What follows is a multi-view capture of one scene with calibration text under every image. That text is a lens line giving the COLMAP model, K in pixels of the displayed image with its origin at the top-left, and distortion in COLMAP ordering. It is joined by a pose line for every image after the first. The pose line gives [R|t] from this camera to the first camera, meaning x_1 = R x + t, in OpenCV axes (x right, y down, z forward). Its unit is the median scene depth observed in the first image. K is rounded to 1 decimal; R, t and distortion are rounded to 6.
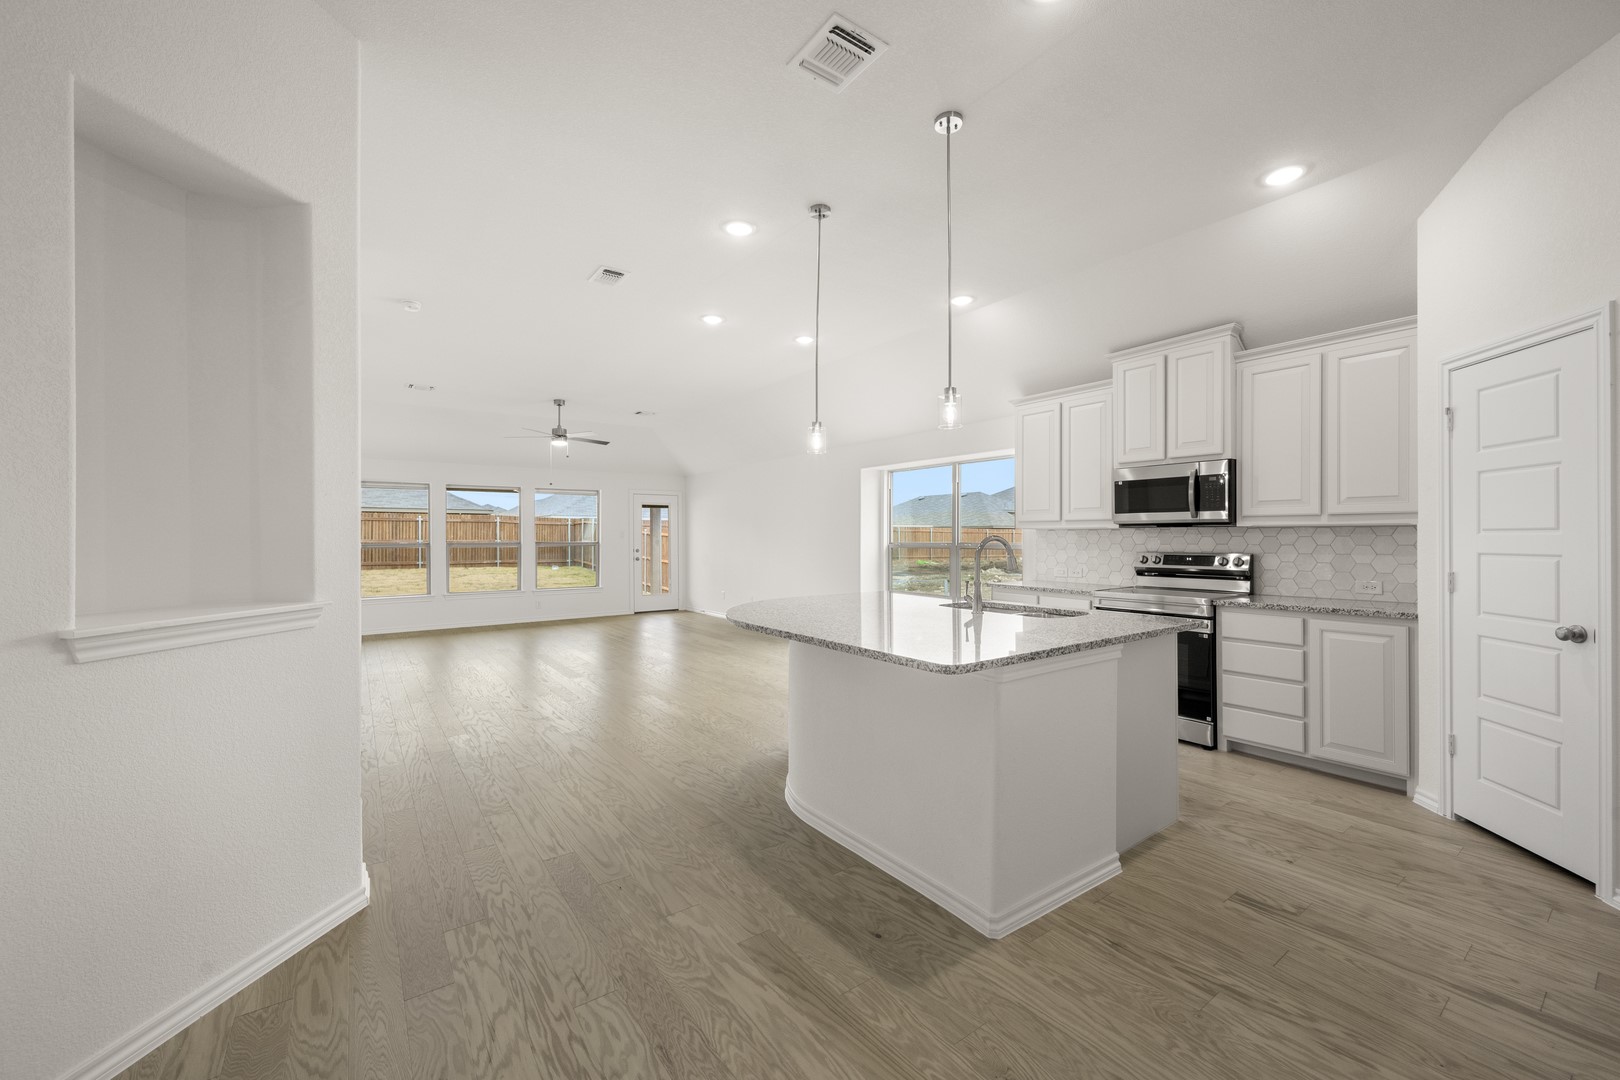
lens RADIAL K [[639.5, 0, 802.2], [0, 639.5, 536.4], [0, 0, 1]] dist [-0.002055, 0.000392]
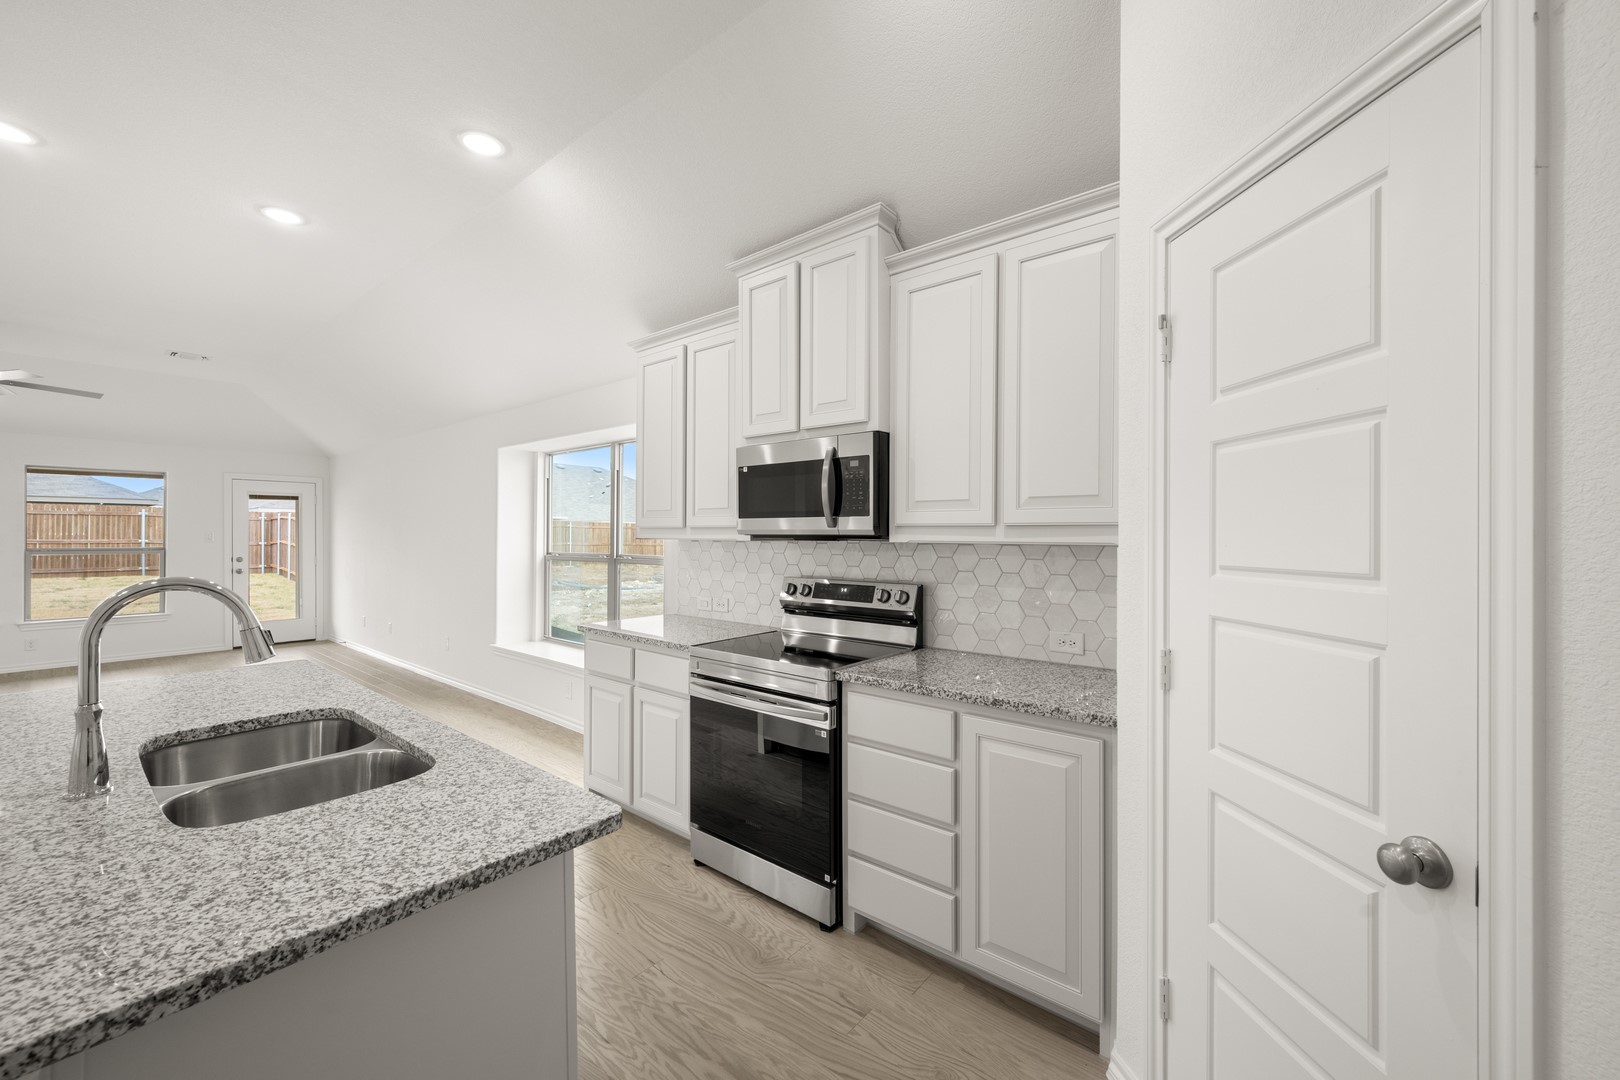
lens RADIAL K [[639.5, 0, 810.9], [0, 639.5, 535.0], [0, 0, 1]] dist [-0.002055, 0.000392]
pose [[0.964861, 0.006474, 0.262683, 0.503511], [-0.006376, 0.999979, -0.001224, -0.024331], [-0.262685, -0.000494, 0.964882, 0.482841]]
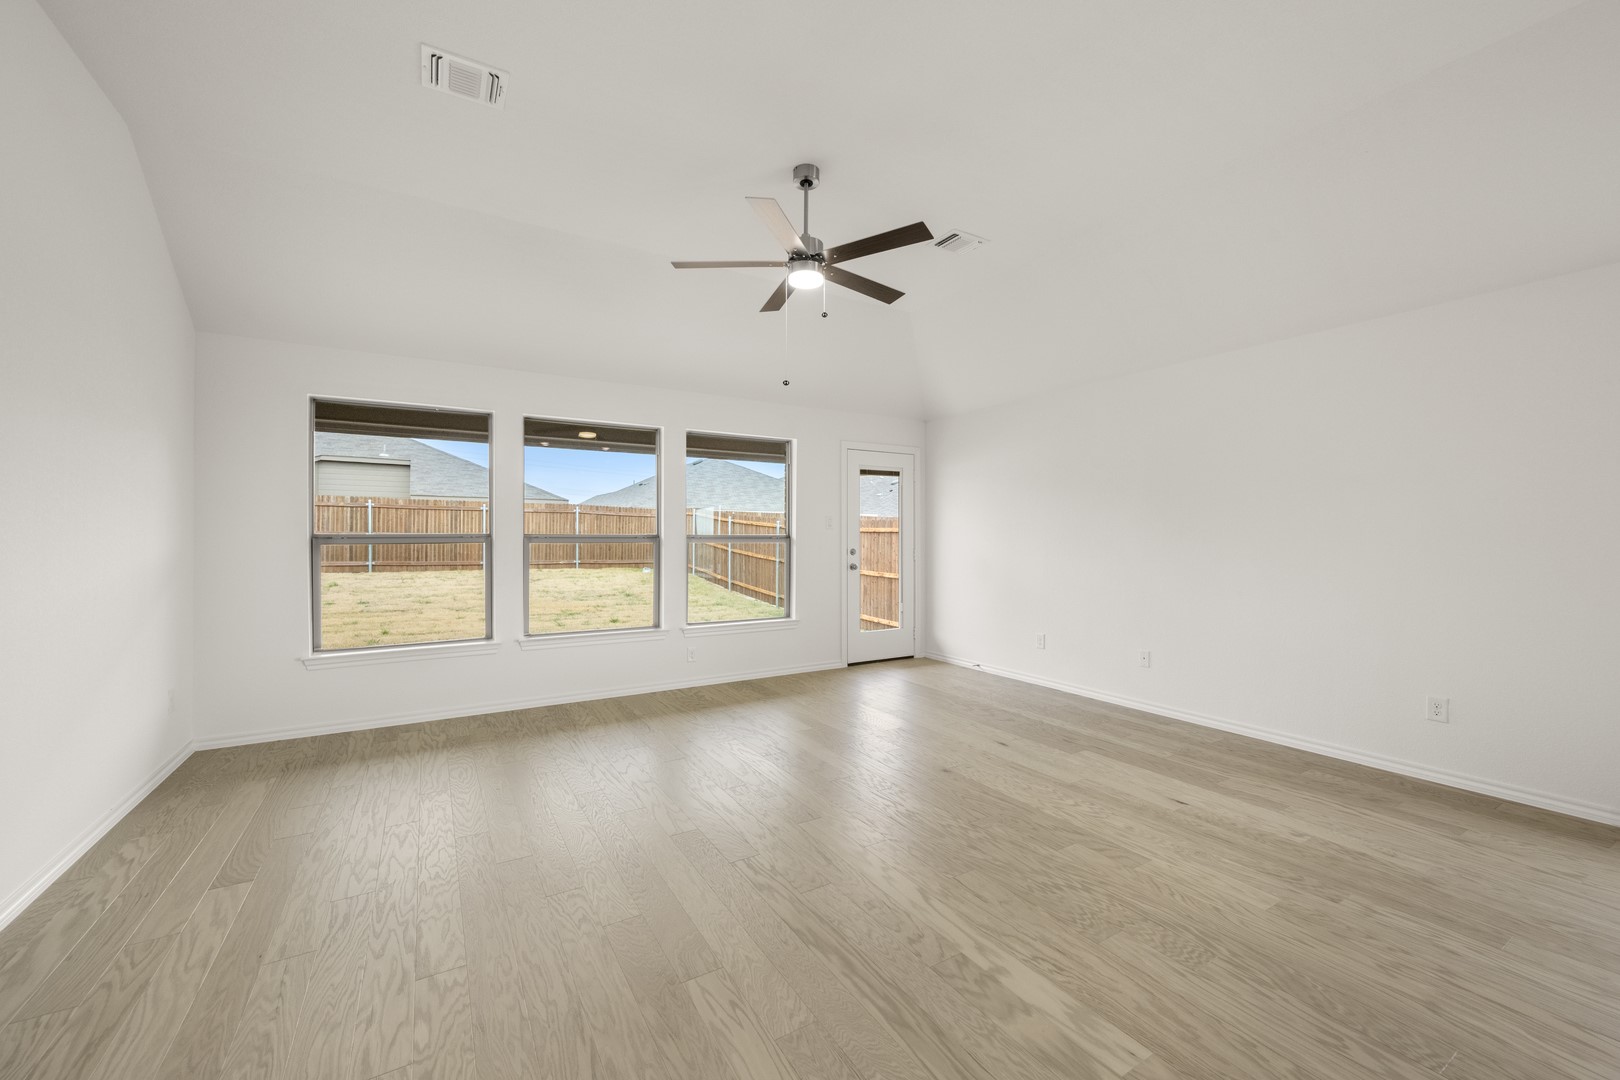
lens RADIAL K [[639.5, 0, 799.0], [0, 639.5, 536.5], [0, 0, 1]] dist [-0.002055, 0.000392]
pose [[0.996131, 0.003905, -0.087799, -0.785596], [-0.003567, 0.999986, 0.003999, 0.021829], [0.087814, -0.003670, 0.996130, 1.383066]]
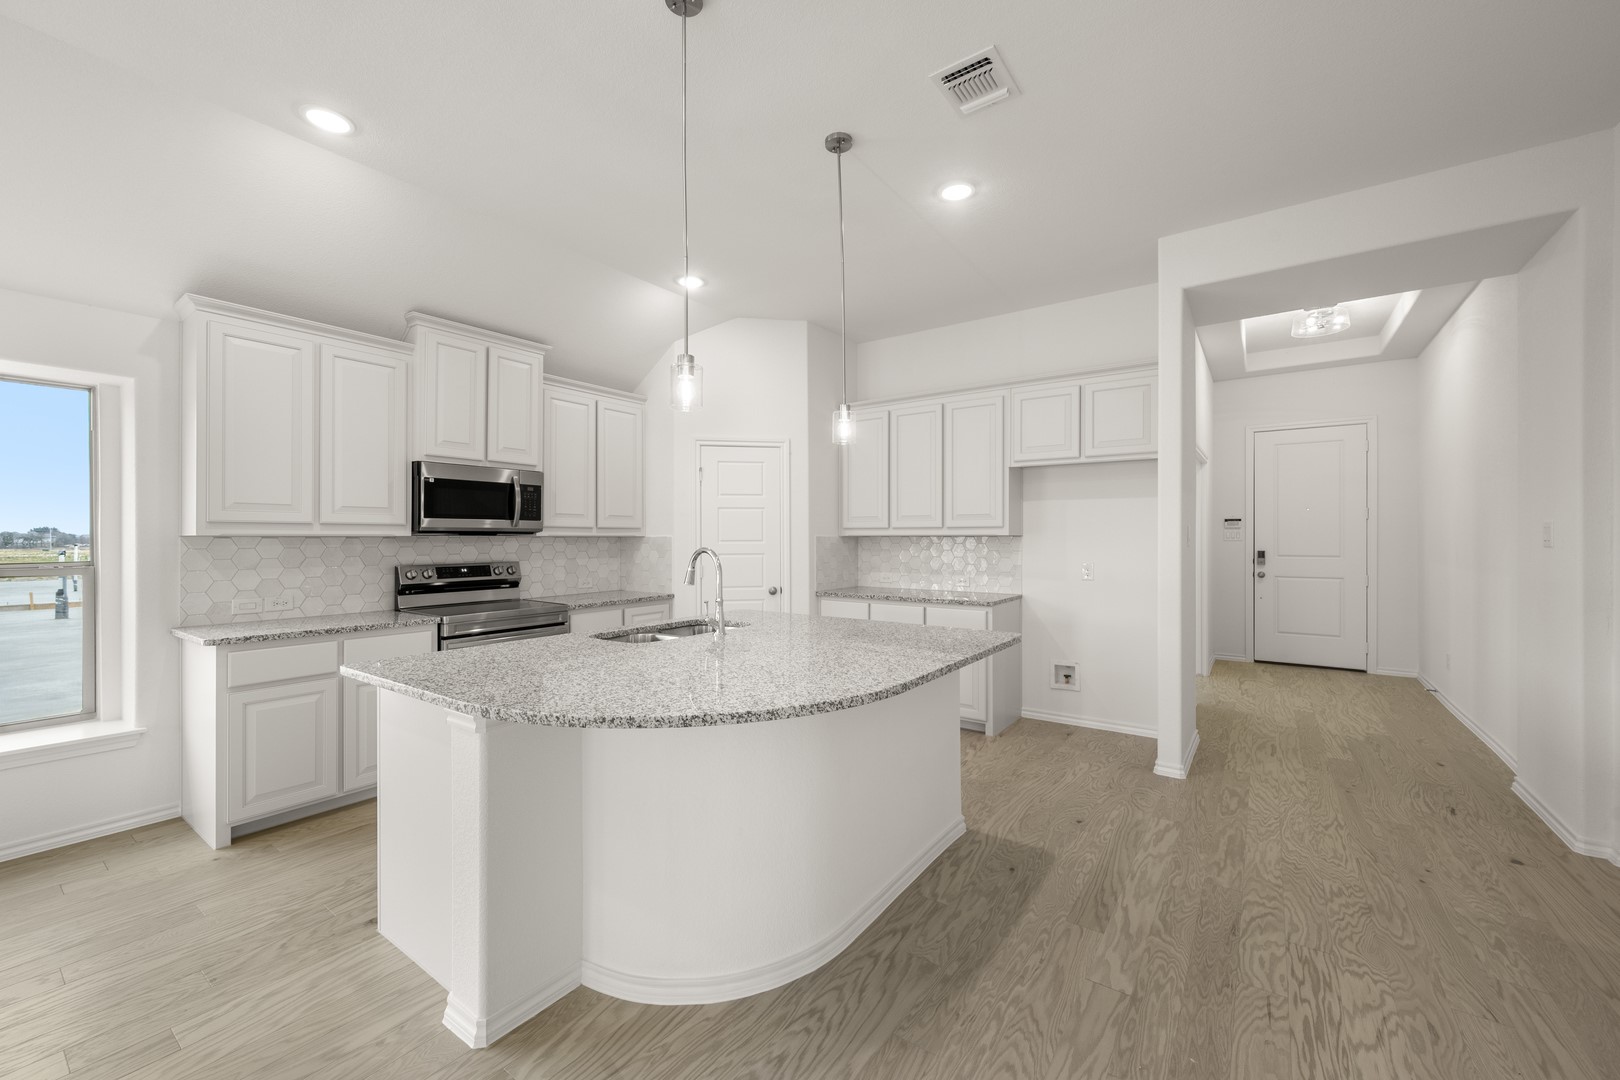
lens RADIAL K [[639.5, 0, 823.7], [0, 639.5, 535.8], [0, 0, 1]] dist [-0.002055, 0.000392]
pose [[-0.343985, 0.005507, 0.938959, -0.542019], [0.002424, 0.999985, -0.004977, -0.010948], [-0.938972, 0.000564, -0.343993, 1.036696]]
